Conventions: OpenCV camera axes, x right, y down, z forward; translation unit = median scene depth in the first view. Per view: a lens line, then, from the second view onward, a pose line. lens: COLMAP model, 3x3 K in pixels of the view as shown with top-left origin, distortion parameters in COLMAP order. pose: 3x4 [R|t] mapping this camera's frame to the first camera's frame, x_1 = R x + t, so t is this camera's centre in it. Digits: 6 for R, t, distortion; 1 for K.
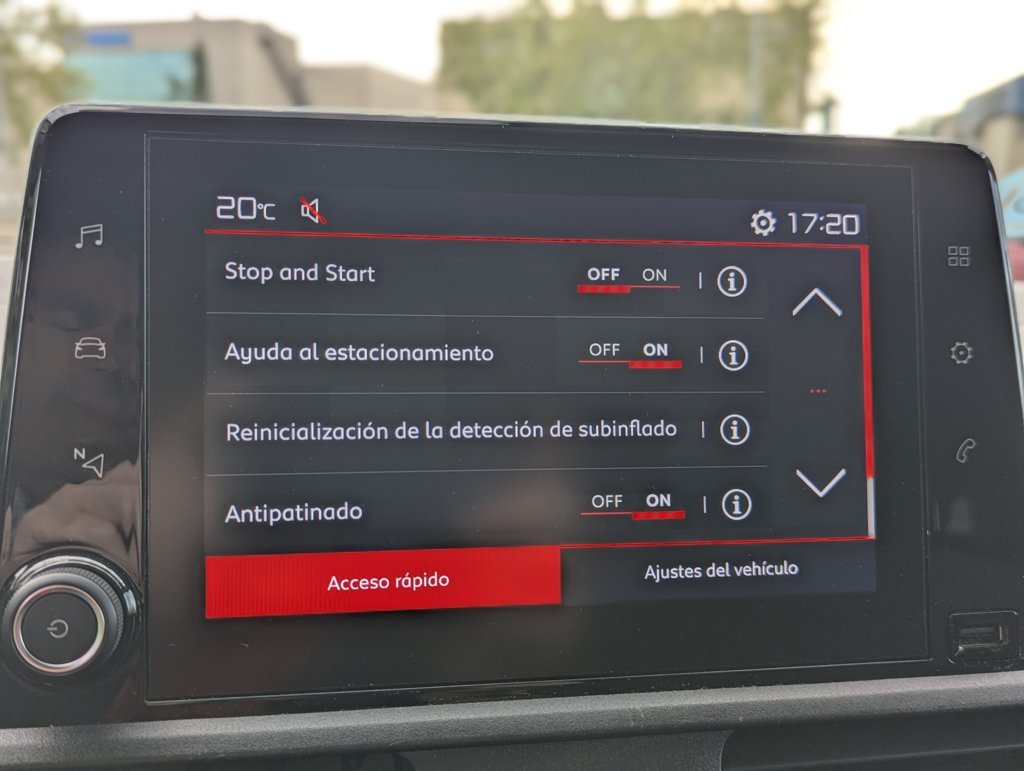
lens RADIAL K [[1120.0, 0, 512.0], [0, 1120.0, 385.5], [0, 0, 1]] dist [0.017146, 0.021601]
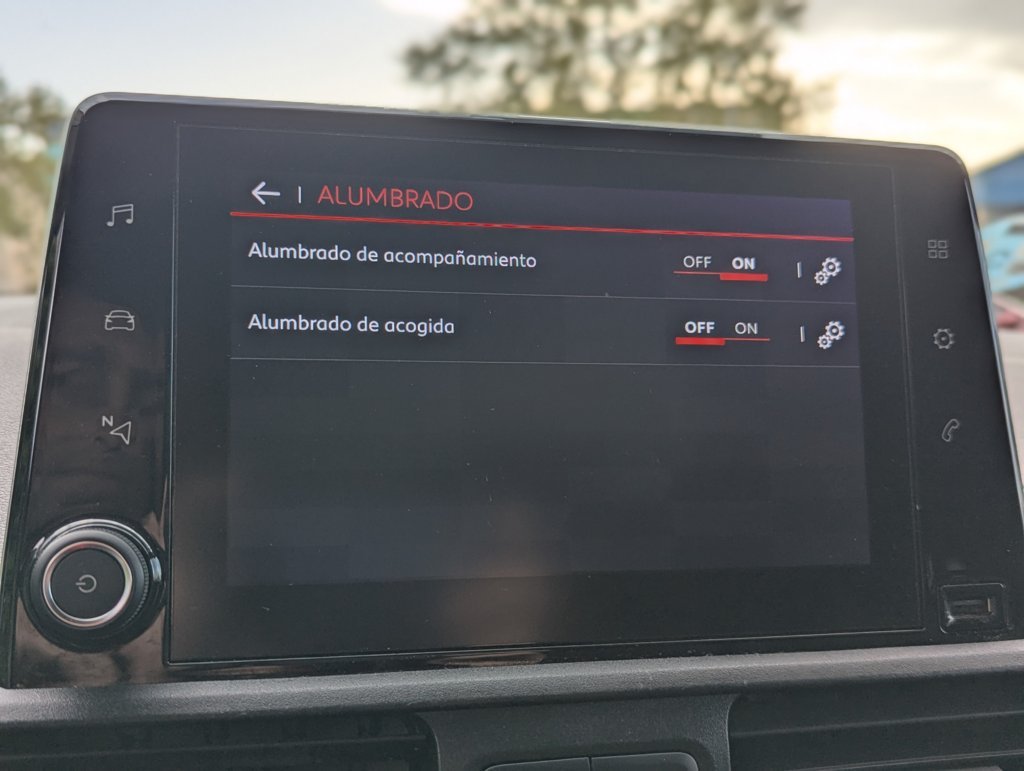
lens RADIAL K [[1120.0, 0, 512.0], [0, 1120.0, 385.5], [0, 0, 1]] dist [0.017146, 0.021601]
pose [[0.999429, -0.000456, 0.033778, -0.047319], [0.002946, 0.997276, -0.073701, 0.103387], [-0.033652, 0.073759, 0.996708, -0.042892]]
